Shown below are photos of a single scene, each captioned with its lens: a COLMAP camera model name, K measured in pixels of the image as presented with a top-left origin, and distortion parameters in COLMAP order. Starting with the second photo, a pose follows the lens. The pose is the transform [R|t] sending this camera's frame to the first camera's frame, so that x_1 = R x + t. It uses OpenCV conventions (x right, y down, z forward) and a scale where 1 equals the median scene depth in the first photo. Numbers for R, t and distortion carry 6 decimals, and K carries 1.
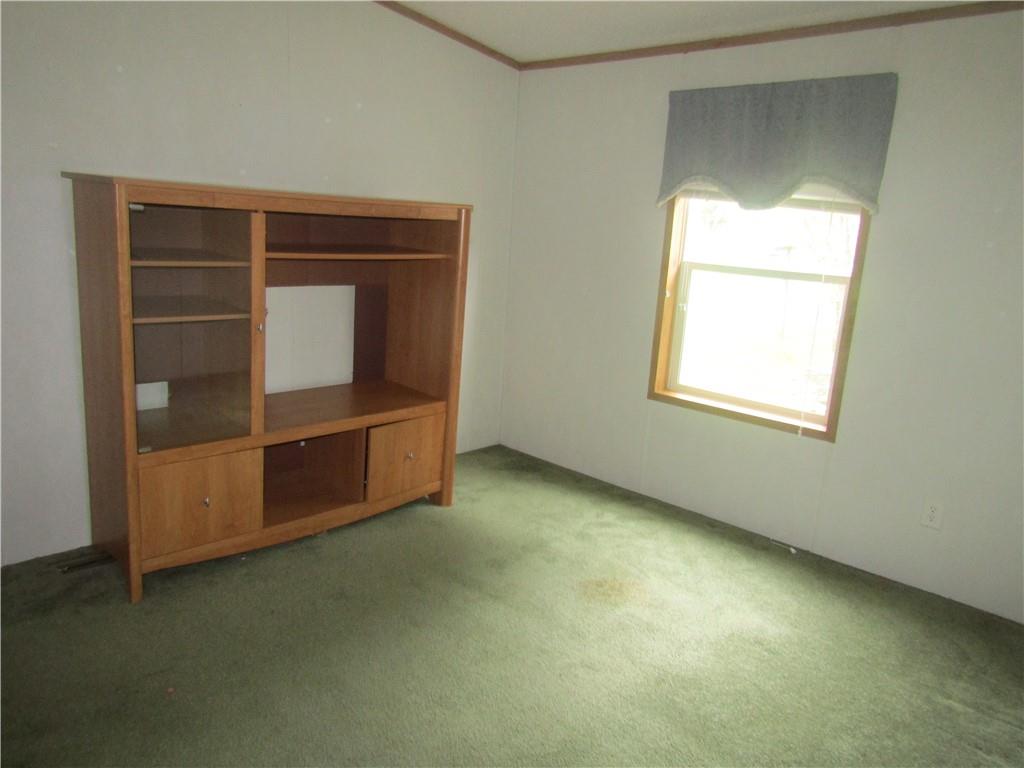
lens RADIAL K [[735.2, 0, 512.0], [0, 735.2, 384.0], [0, 0, 1]] dist [-0.000042, 0.002040]
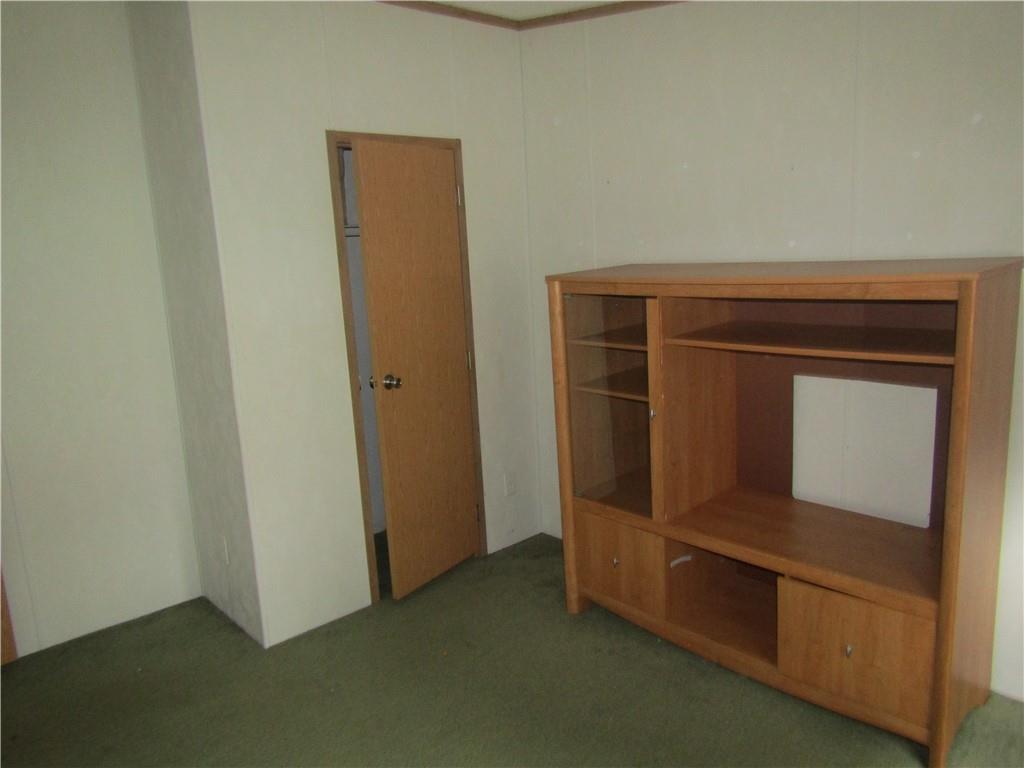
lens RADIAL K [[735.2, 0, 512.0], [0, 735.2, 384.0], [0, 0, 1]] dist [-0.000042, 0.002040]
pose [[-0.074877, 0.130128, -0.988666, 0.549883], [-0.169067, 0.975439, 0.141191, -0.192312], [0.982756, 0.177723, -0.051038, 0.745806]]
